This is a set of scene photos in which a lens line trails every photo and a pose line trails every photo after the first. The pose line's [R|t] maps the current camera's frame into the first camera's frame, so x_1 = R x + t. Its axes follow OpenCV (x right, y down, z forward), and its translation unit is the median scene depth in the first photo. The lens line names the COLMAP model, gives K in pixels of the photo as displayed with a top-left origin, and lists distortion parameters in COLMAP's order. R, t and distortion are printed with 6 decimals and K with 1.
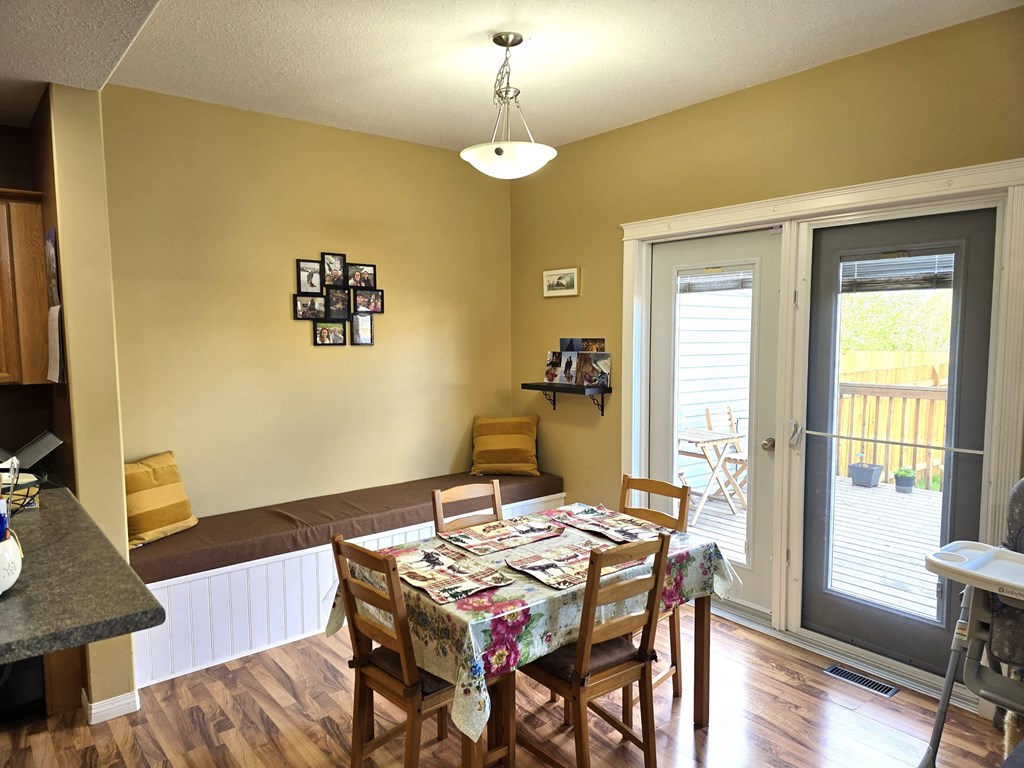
lens RADIAL K [[690.4, 0, 505.7], [0, 690.4, 378.7], [0, 0, 1]] dist [-0.007609, -0.002371]
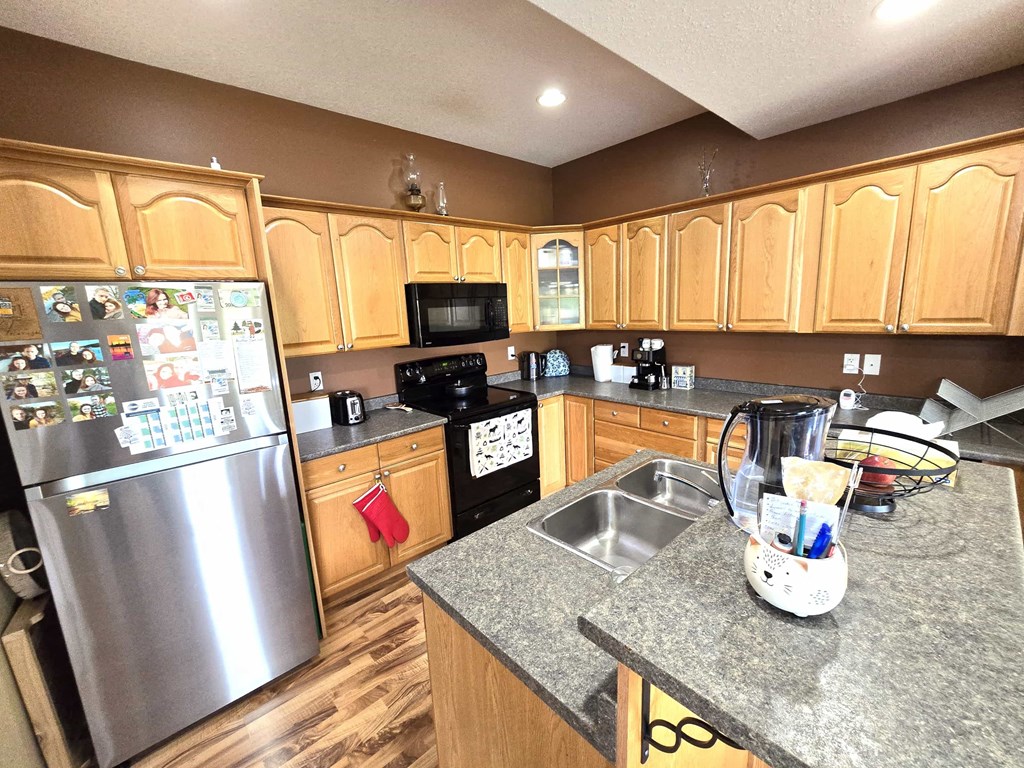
lens RADIAL K [[421.3, 0, 515.8], [0, 421.3, 384.2], [0, 0, 1]] dist [-0.008732, 0.003149]
pose [[0.054493, 0.192072, -0.979867, -0.150149], [-0.030165, 0.981194, 0.190655, -0.019756], [0.998058, 0.019168, 0.059262, 0.292198]]
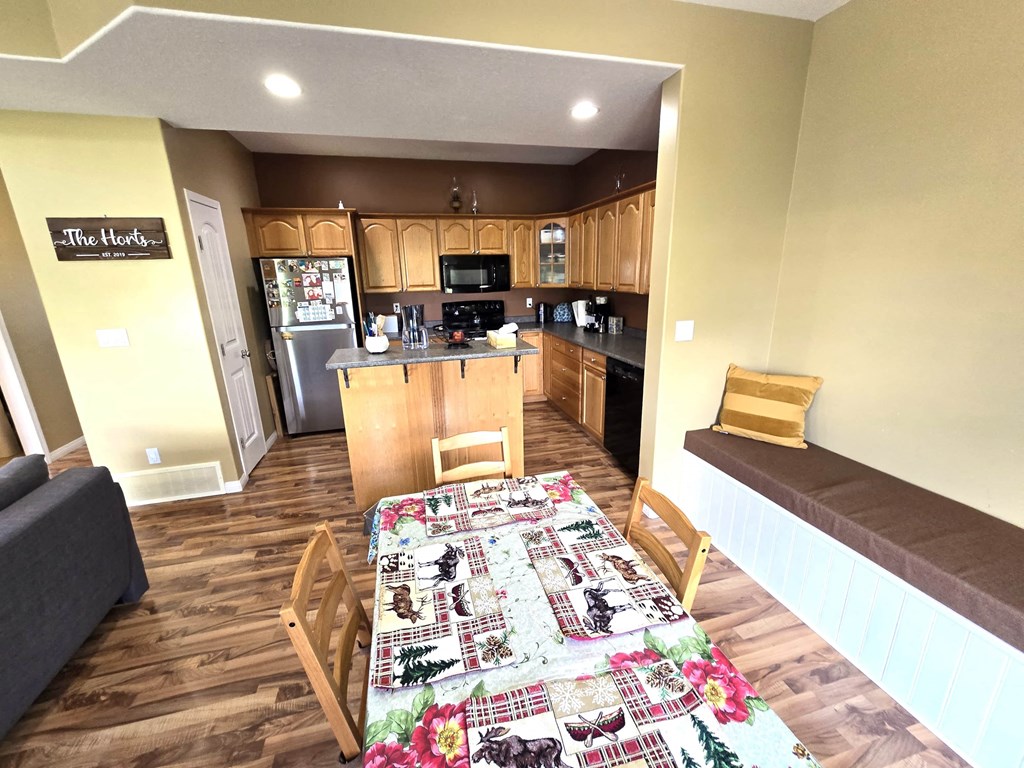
lens RADIAL K [[421.3, 0, 516.7], [0, 421.3, 384.1], [0, 0, 1]] dist [-0.008732, 0.003149]
pose [[-0.404181, 0.254213, -0.878643, 0.376091], [-0.042974, 0.954264, 0.295860, -0.078605], [0.913669, 0.157340, -0.374771, 1.142582]]
